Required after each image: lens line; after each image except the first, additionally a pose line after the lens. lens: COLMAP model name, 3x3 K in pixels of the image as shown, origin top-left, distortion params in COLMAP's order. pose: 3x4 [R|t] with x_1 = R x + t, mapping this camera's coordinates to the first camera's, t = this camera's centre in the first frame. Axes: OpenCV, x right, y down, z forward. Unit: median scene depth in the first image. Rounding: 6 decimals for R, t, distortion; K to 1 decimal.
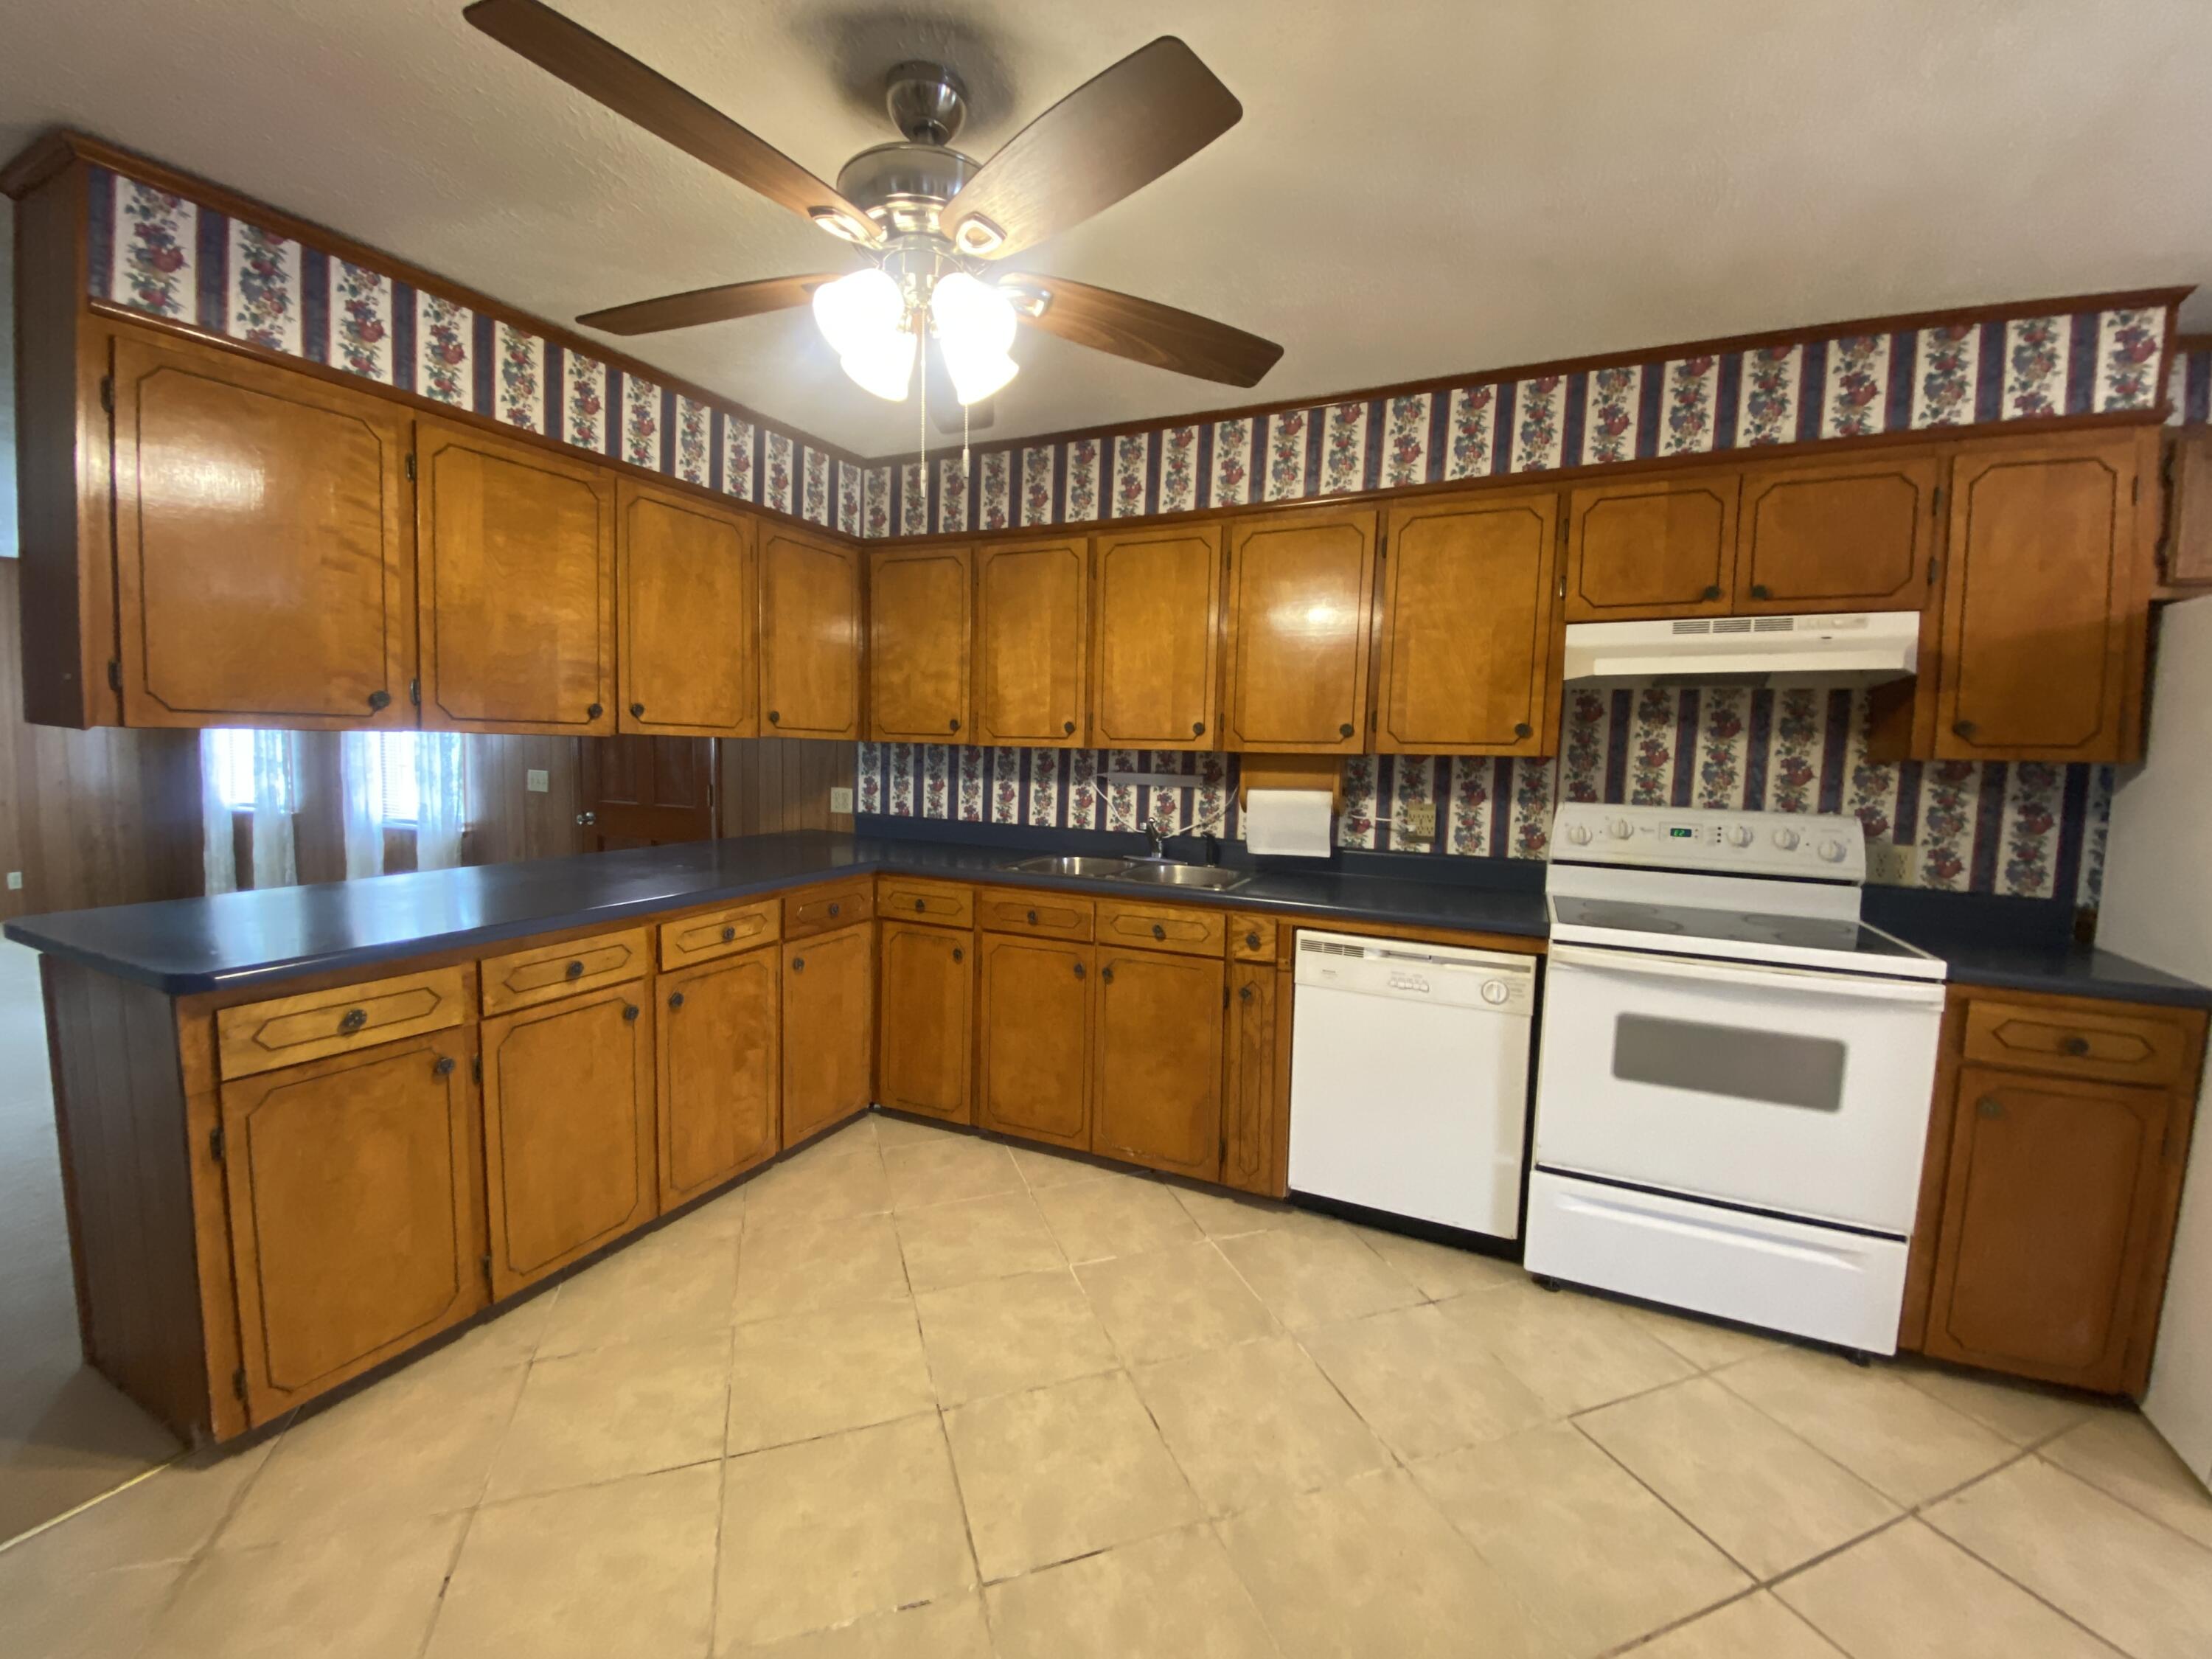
lens RADIAL K [[888.9, 0, 1106.0], [0, 888.9, 829.5], [0, 0, 1]] dist [0.045661, -0.040754]
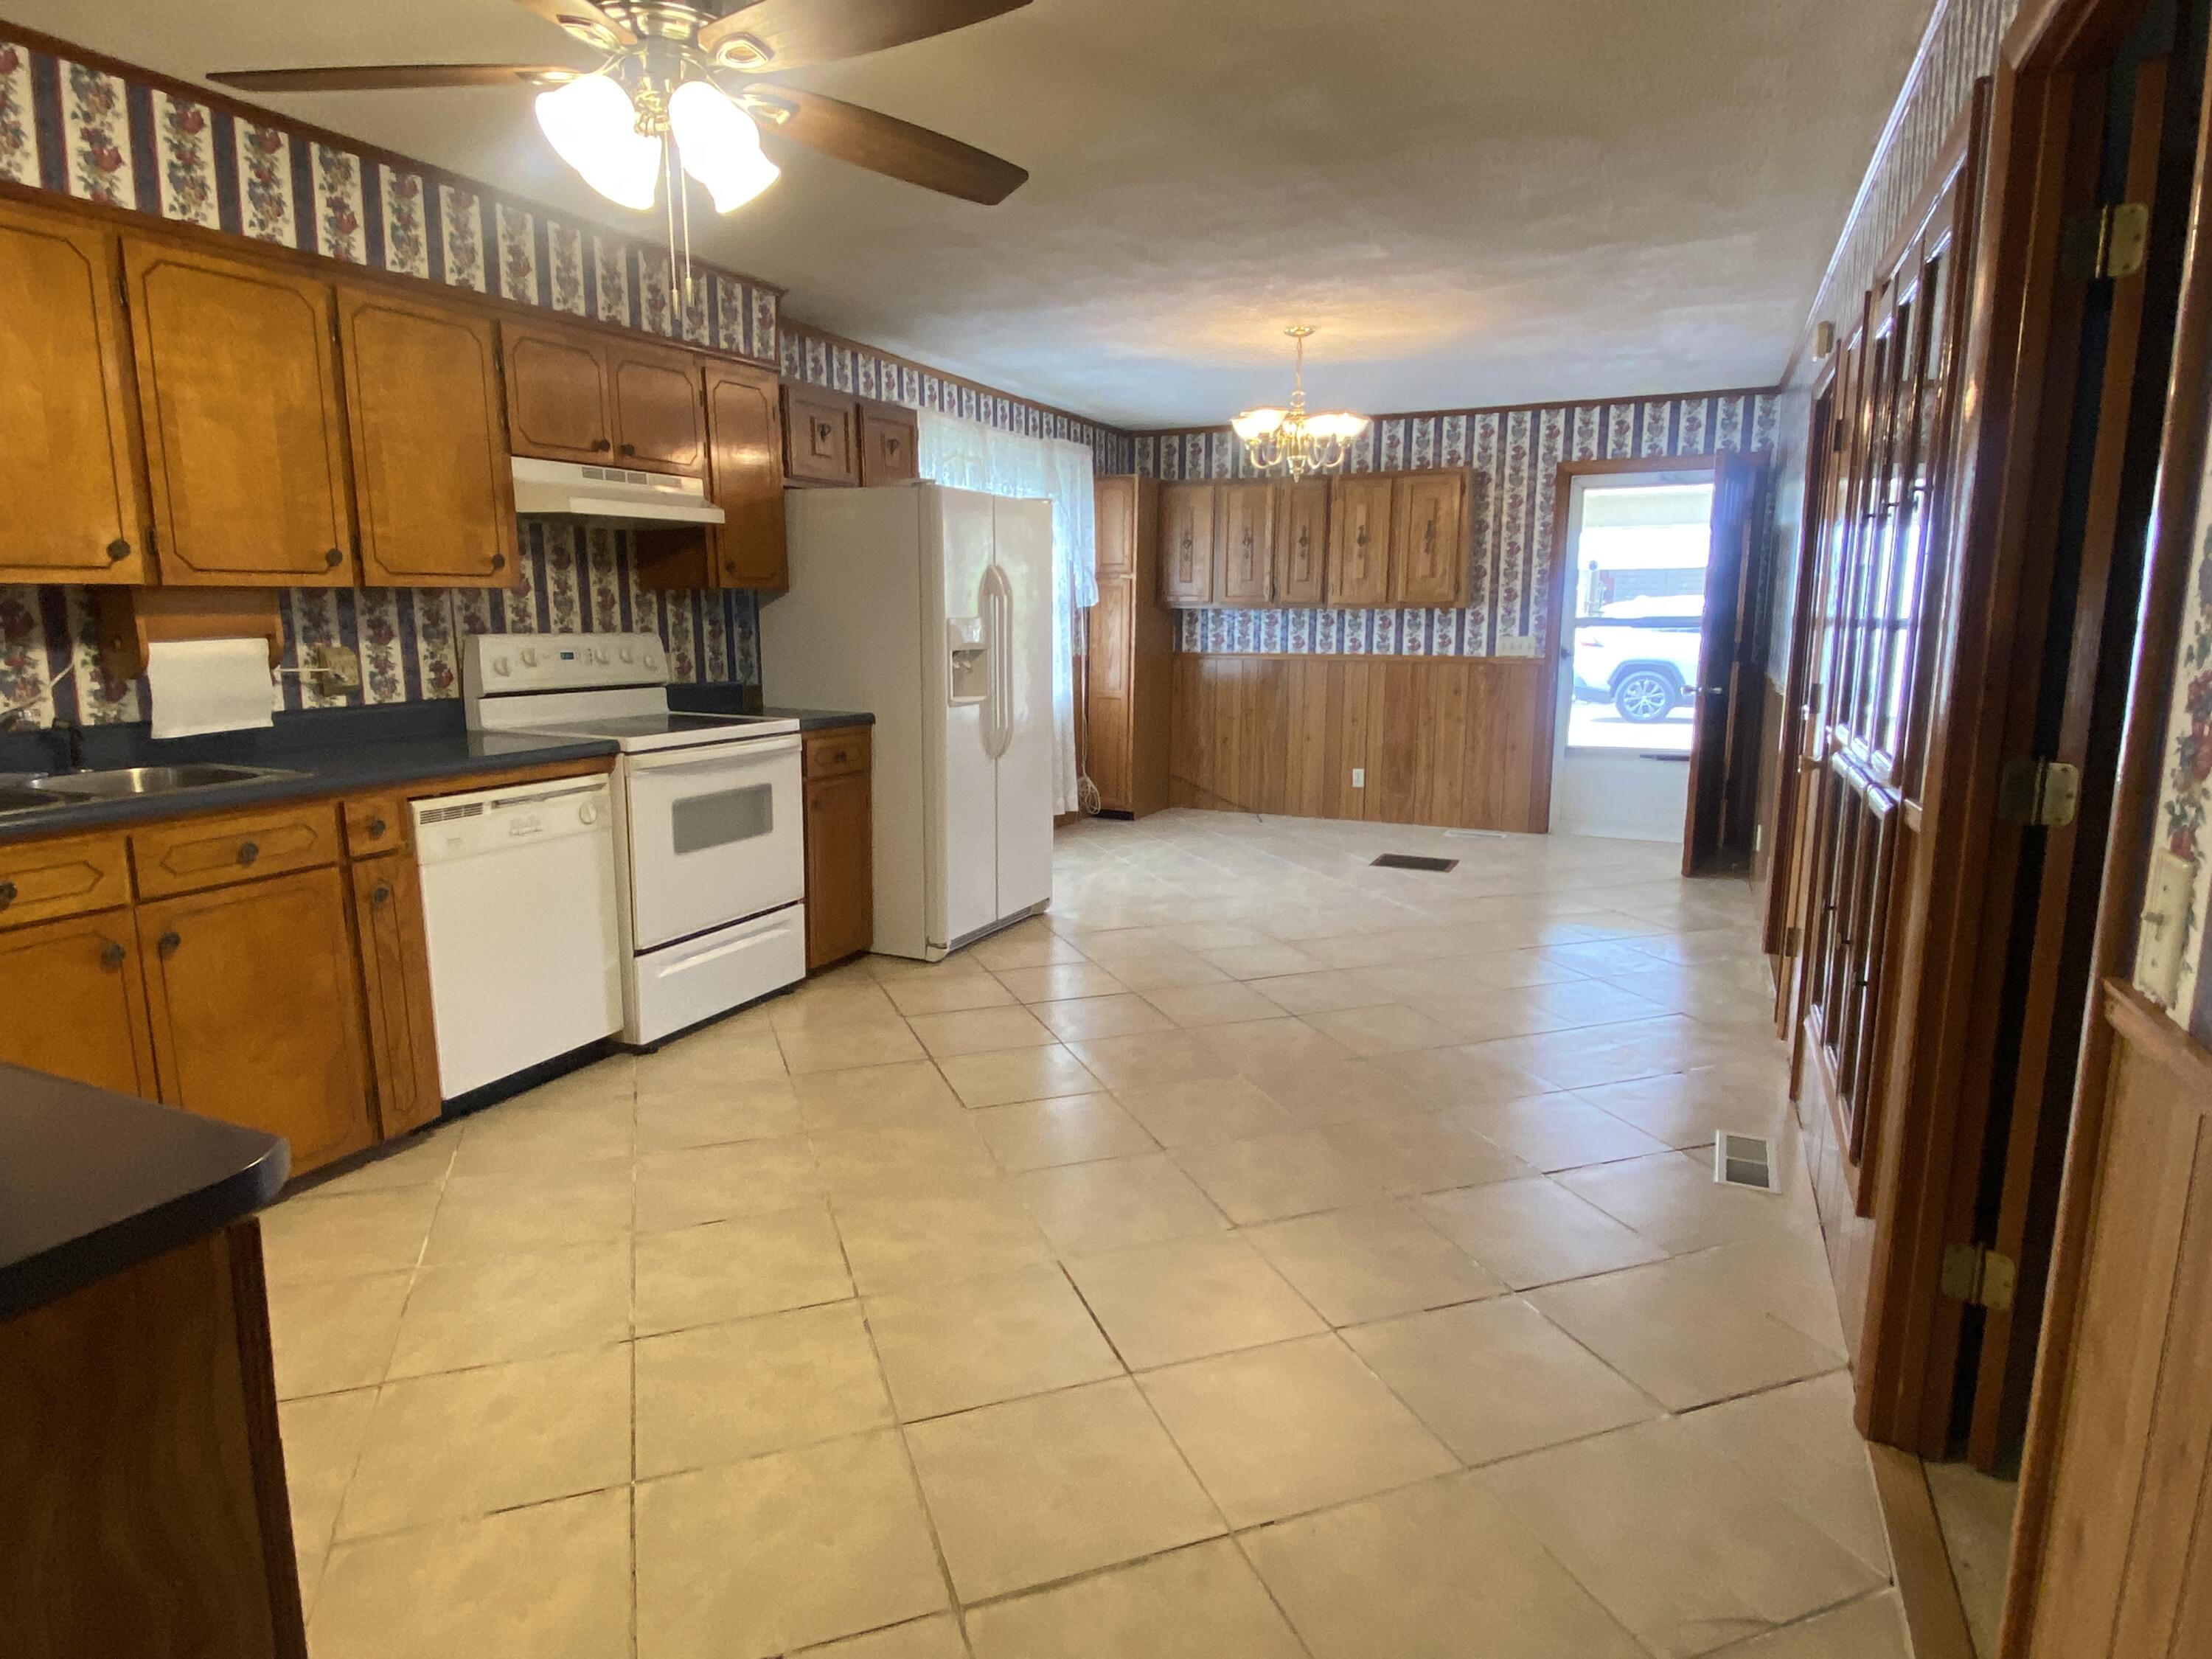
lens RADIAL K [[1247.9, 0, 1096.1], [0, 1247.9, 843.9], [0, 0, 1]] dist [-0.030642, -0.001515]
pose [[-0.007920, -0.213070, 0.977005, -0.923100], [0.075682, 0.974105, 0.213051, -0.047380], [-0.997101, 0.075630, 0.008410, 0.349663]]
